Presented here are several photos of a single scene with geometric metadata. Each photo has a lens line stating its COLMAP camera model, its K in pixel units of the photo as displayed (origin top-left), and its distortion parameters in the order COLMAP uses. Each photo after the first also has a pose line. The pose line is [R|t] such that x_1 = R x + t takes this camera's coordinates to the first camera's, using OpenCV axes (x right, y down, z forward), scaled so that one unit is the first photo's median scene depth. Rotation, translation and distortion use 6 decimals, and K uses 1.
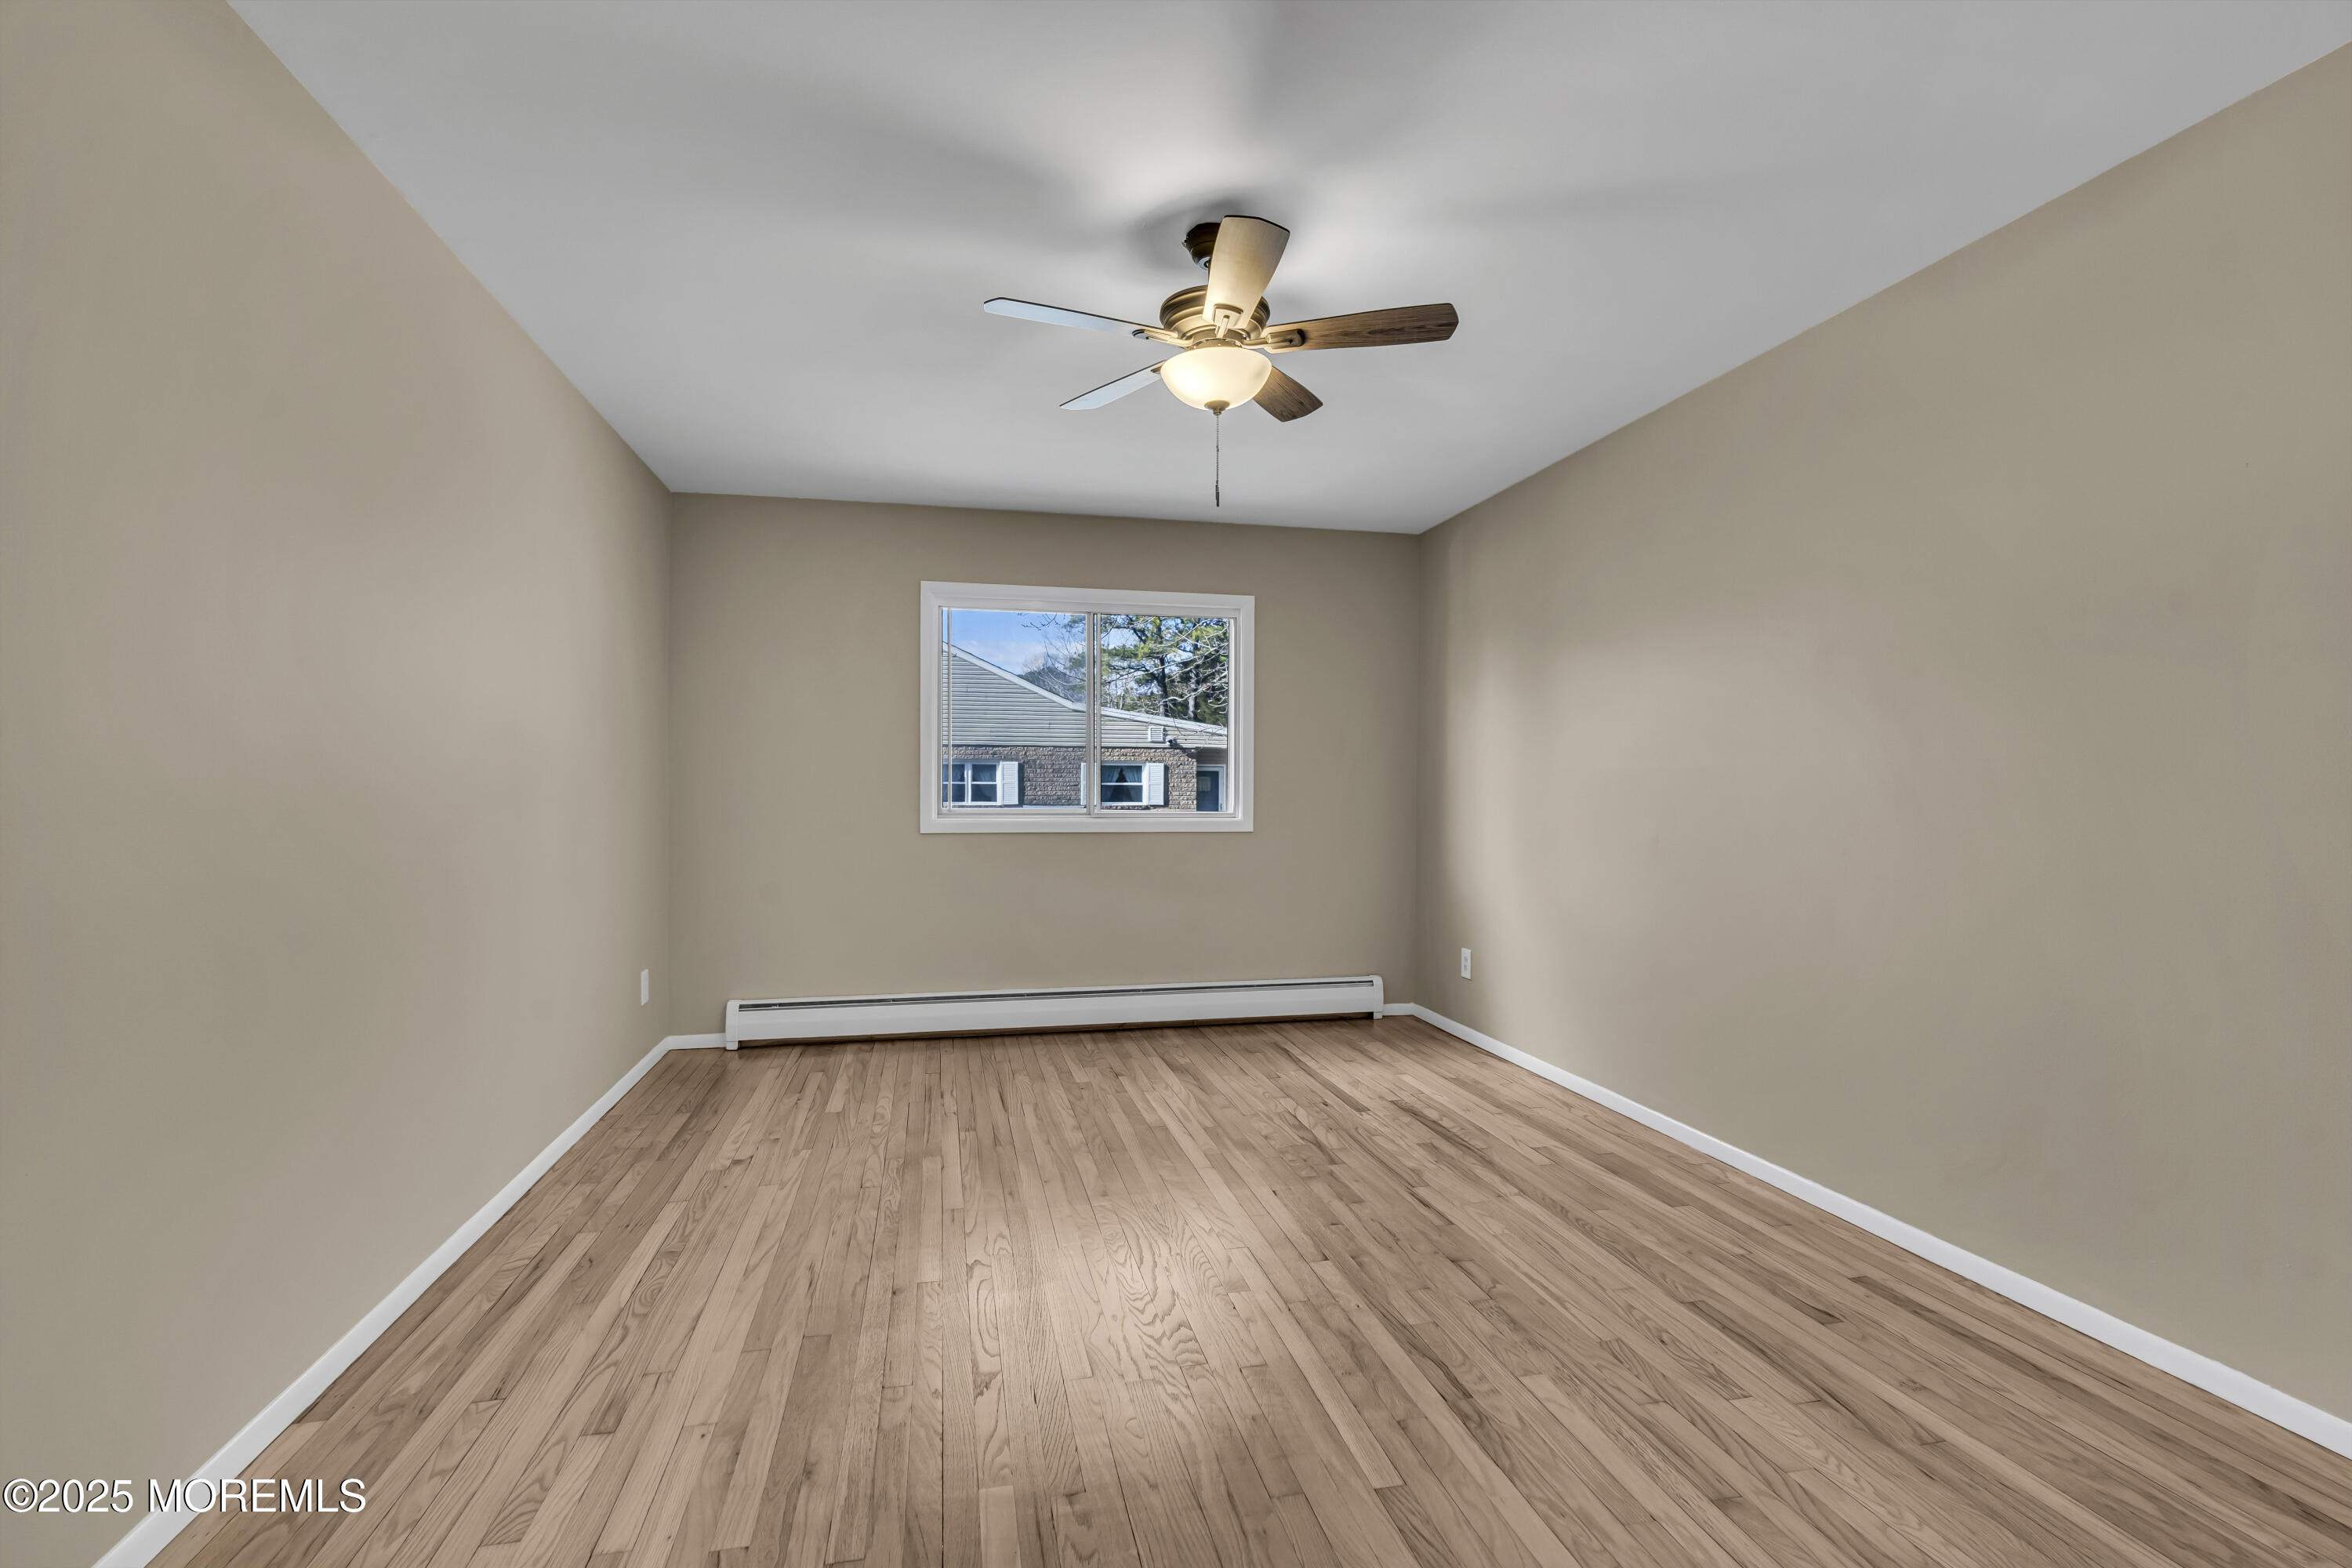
lens RADIAL K [[1058.6, 0, 1177.6], [0, 1058.6, 789.3], [0, 0, 1]] dist [-0.007149, 0.003712]
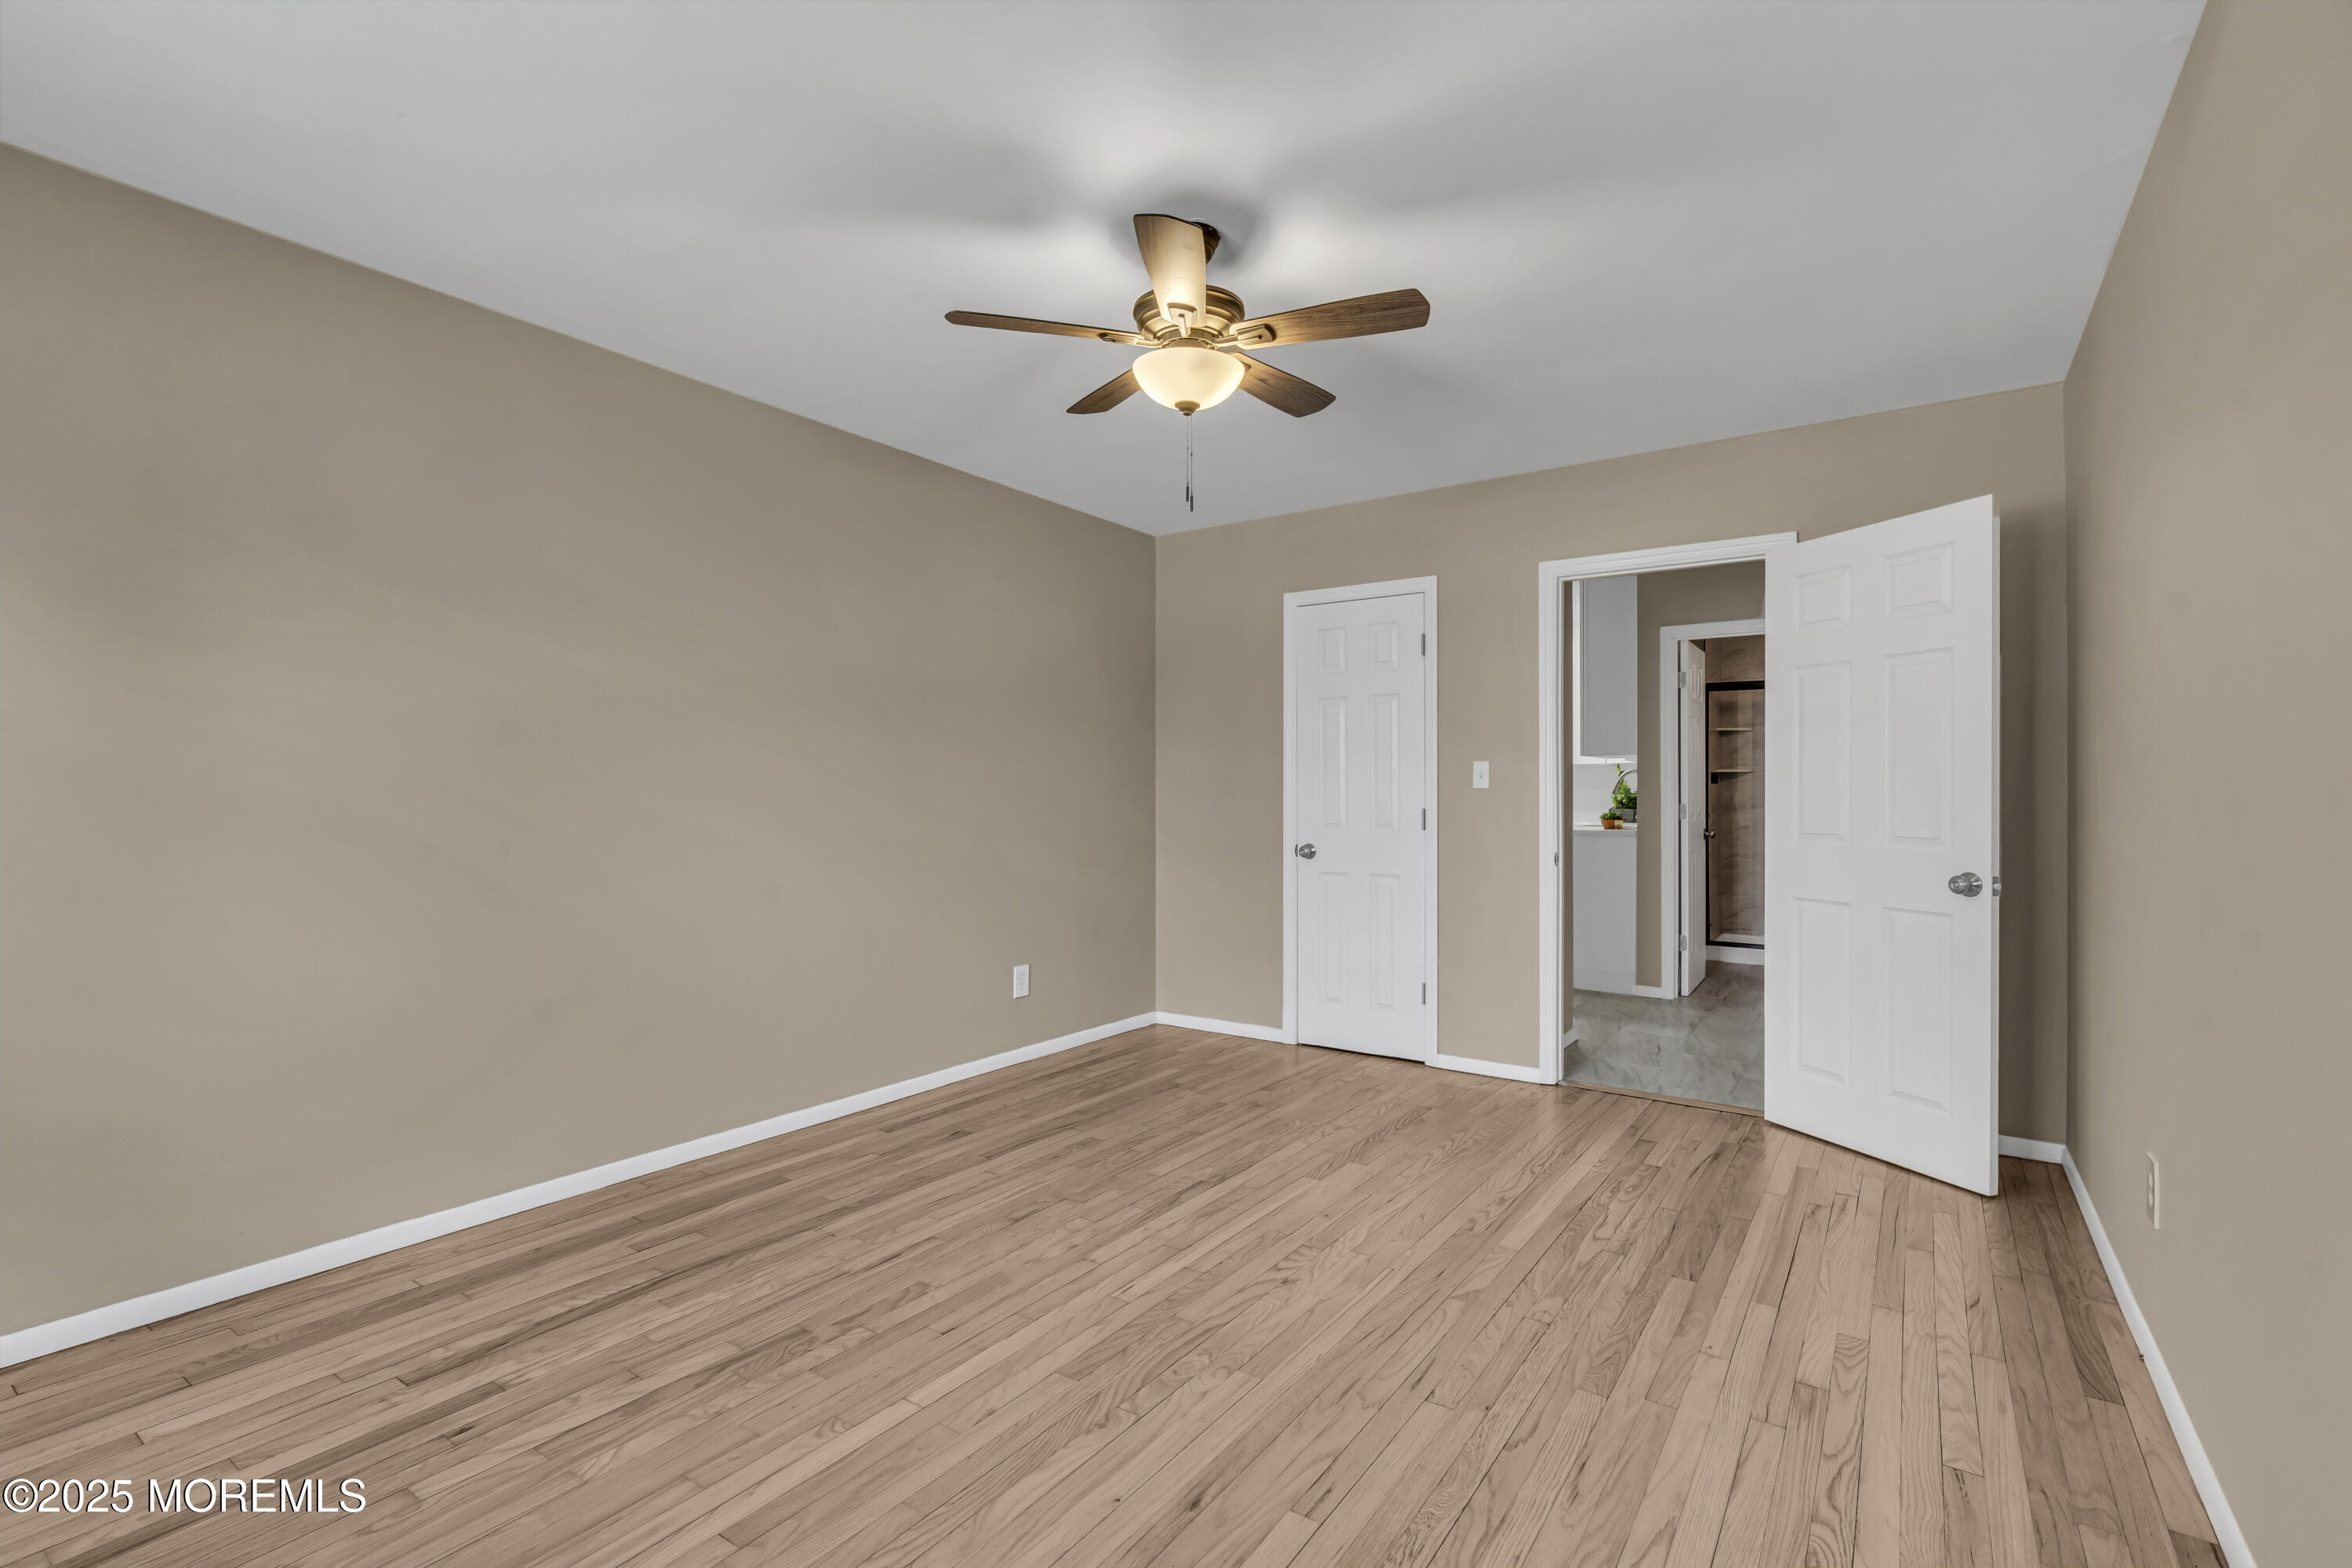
lens RADIAL K [[1058.6, 0, 1177.6], [0, 1058.6, 785.5], [0, 0, 1]] dist [-0.007149, 0.003712]
pose [[-0.675858, 0.001573, 0.737030, -0.675905], [-0.006213, 0.999950, -0.007832, 0.000155], [-0.737006, -0.009872, -0.675814, 1.651141]]
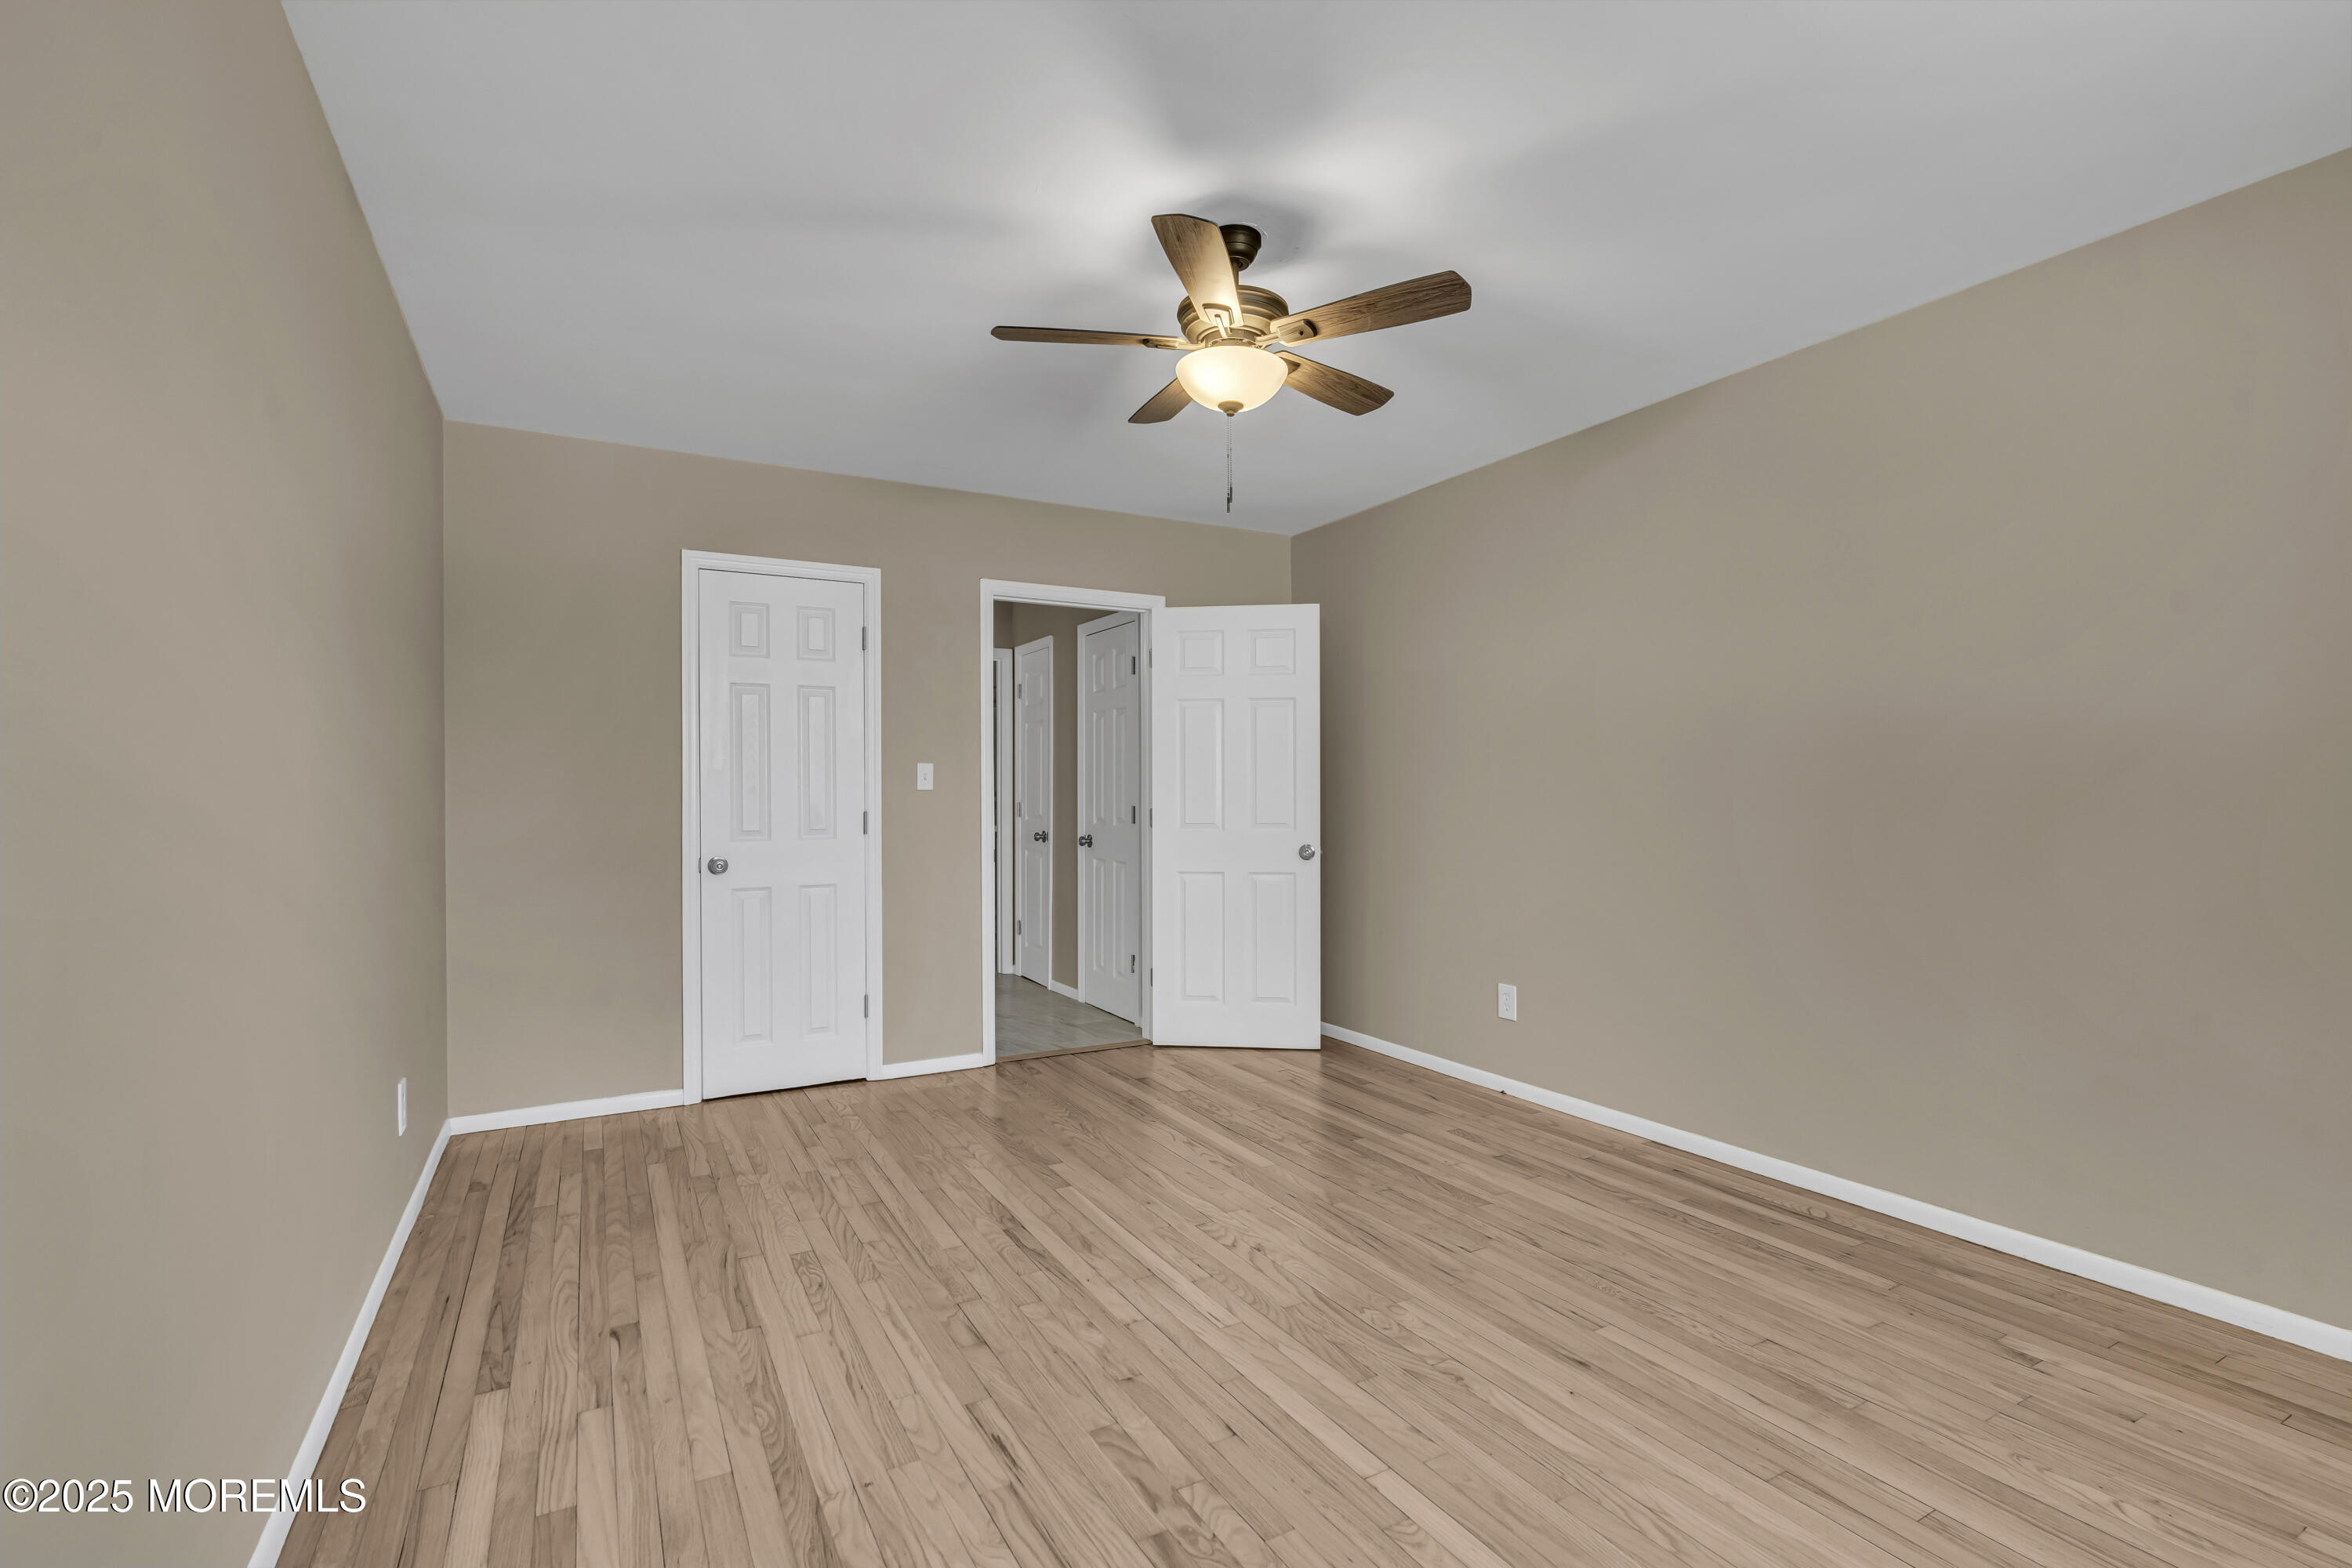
lens RADIAL K [[1058.6, 0, 1175.4], [0, 1058.6, 786.0], [0, 0, 1]] dist [-0.007149, 0.003712]
pose [[-0.959261, -0.002737, -0.282507, 0.361026], [0.000671, 0.999928, -0.011968, 0.002631], [0.282520, -0.011670, -0.959191, 1.904325]]
